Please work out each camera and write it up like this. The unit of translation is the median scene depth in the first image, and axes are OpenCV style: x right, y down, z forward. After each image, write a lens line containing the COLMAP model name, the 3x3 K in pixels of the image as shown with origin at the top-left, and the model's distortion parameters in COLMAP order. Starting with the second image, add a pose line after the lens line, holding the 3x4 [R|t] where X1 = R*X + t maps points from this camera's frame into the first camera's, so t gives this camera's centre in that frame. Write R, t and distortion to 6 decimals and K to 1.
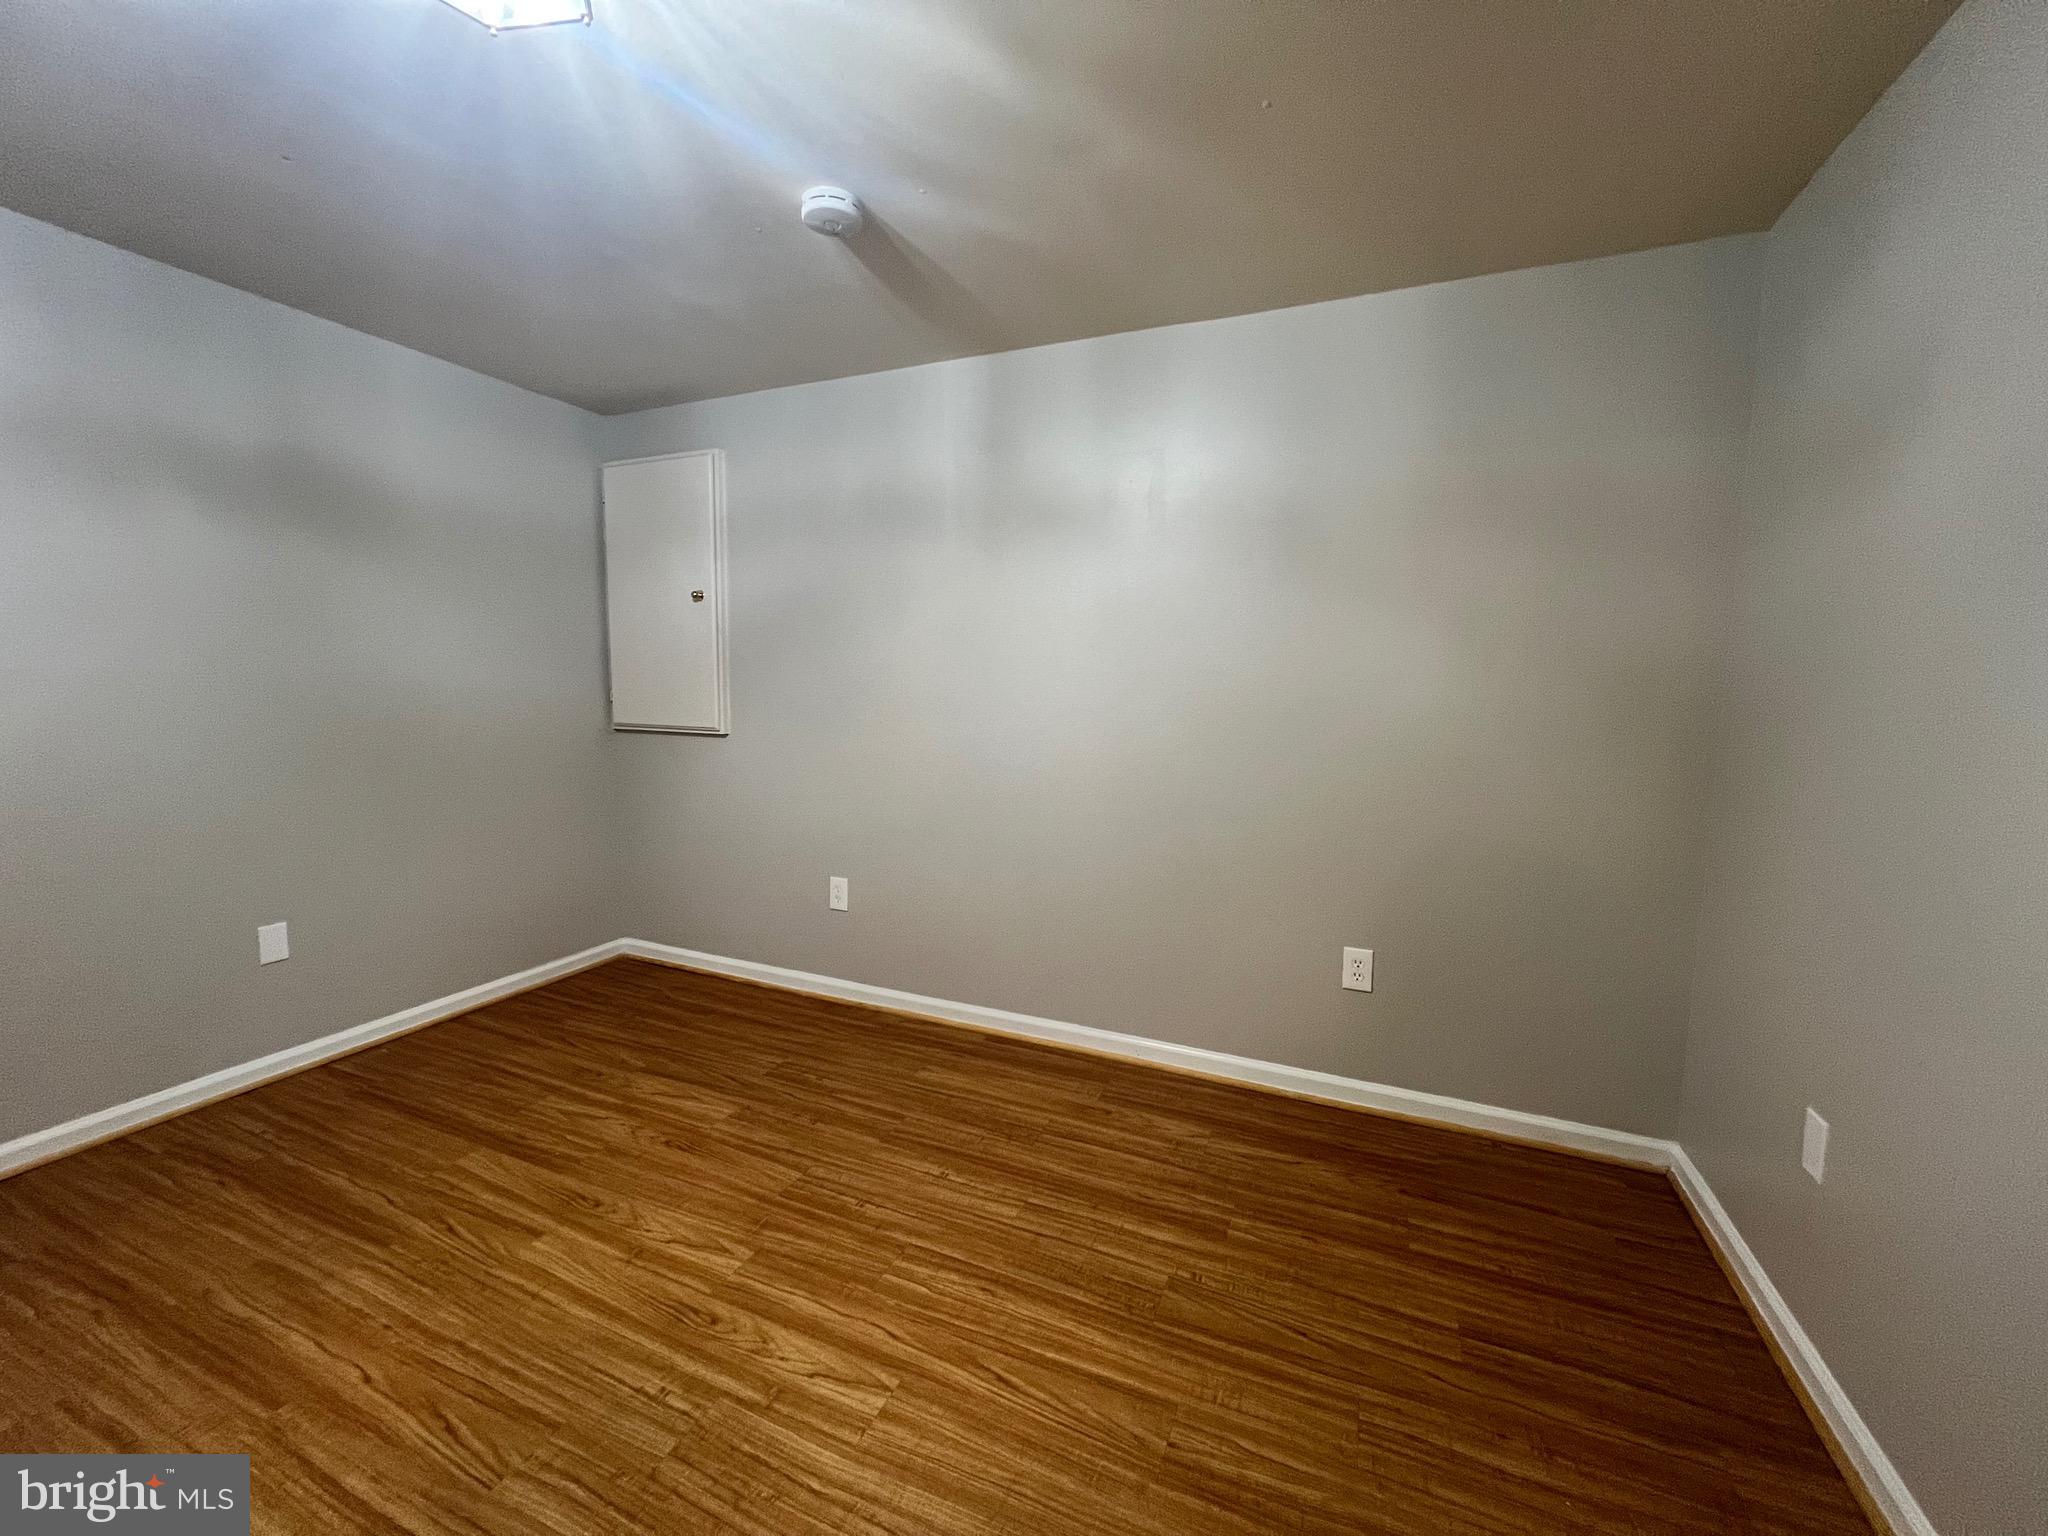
lens RADIAL K [[820.7, 0, 1006.7], [0, 820.7, 774.4], [0, 0, 1]] dist [-0.002553, 0.000776]
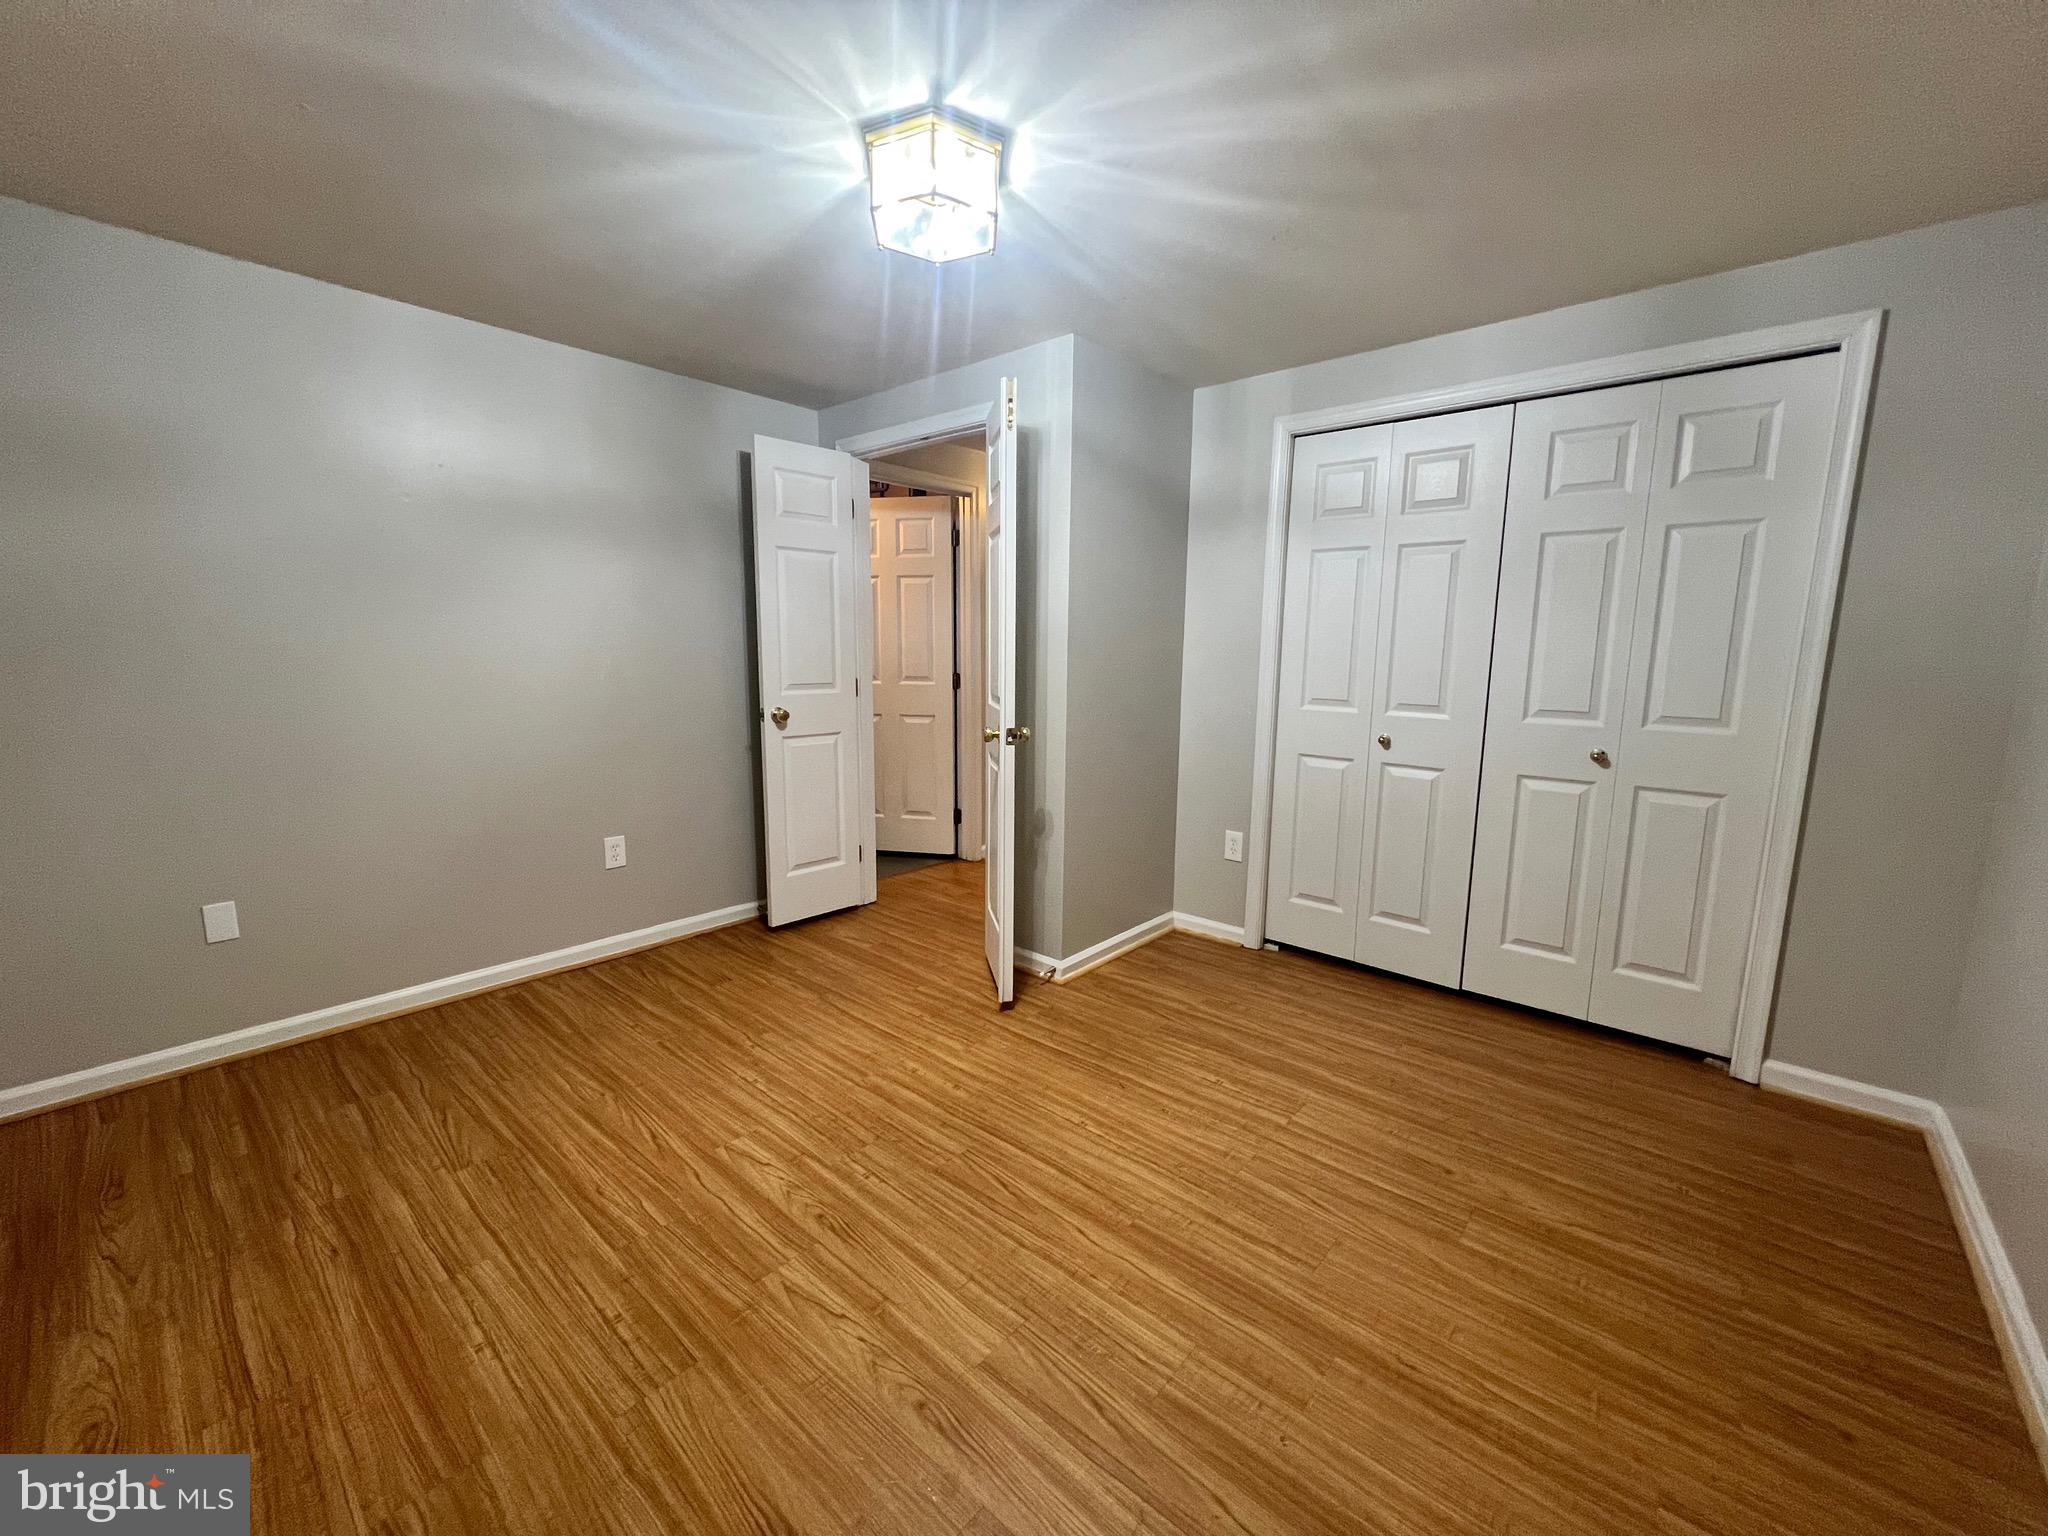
lens RADIAL K [[820.7, 0, 1026.8], [0, 820.7, 767.9], [0, 0, 1]] dist [-0.002553, 0.000776]
pose [[-0.958000, -0.068820, 0.278387, -0.883607], [0.007986, 0.963998, 0.265790, -0.239261], [-0.286656, 0.256850, -0.922961, 1.760658]]
